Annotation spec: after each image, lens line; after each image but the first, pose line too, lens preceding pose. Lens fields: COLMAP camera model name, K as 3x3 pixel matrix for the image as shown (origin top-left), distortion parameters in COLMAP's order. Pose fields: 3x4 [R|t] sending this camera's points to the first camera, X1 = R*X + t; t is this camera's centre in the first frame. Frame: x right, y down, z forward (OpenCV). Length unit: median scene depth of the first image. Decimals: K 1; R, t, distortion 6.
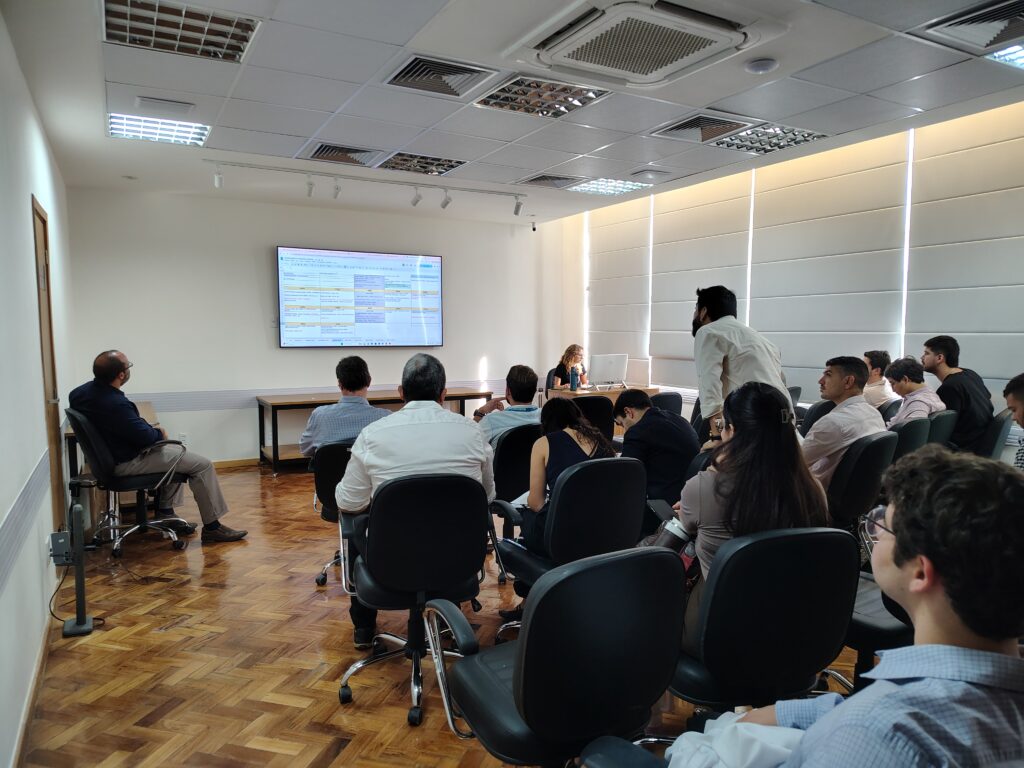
lens RADIAL K [[714.7, 0, 512.0], [0, 714.7, 384.0], [0, 0, 1]] dist [-0.002400, -0.004238]
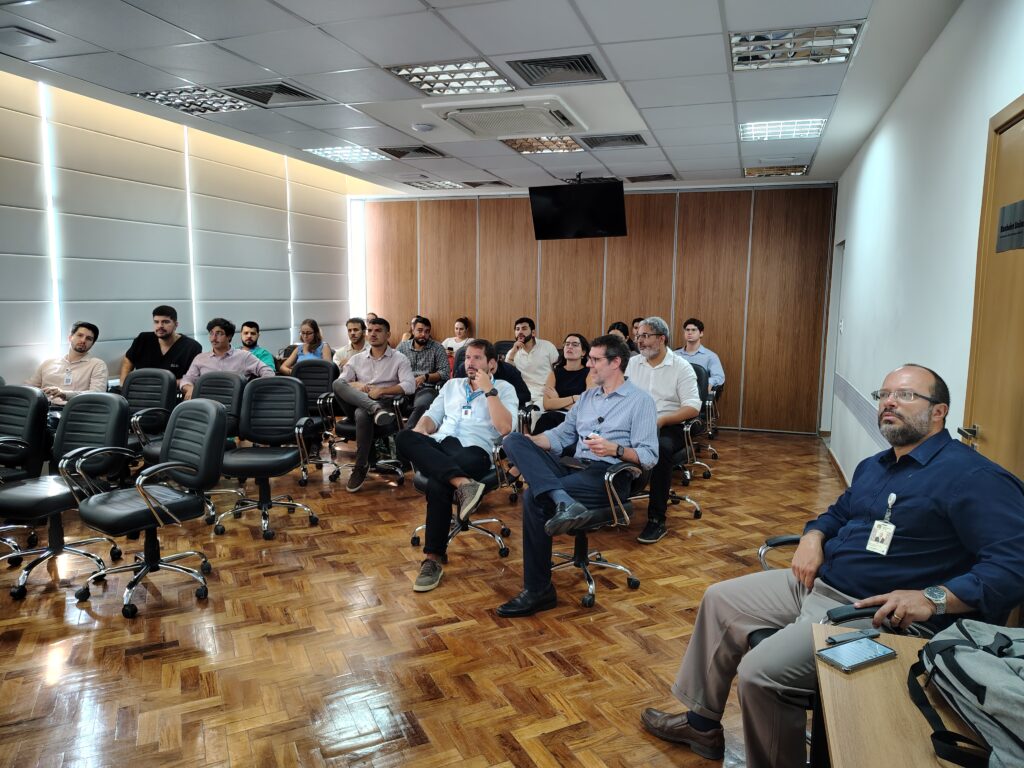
lens RADIAL K [[714.7, 0, 512.0], [0, 714.7, 384.0], [0, 0, 1]] dist [-0.002400, -0.004238]
pose [[-0.681410, -0.100546, 0.724962, -0.615155], [0.047484, 0.982359, 0.180876, -0.115916], [-0.730360, 0.157675, -0.664615, 1.293936]]
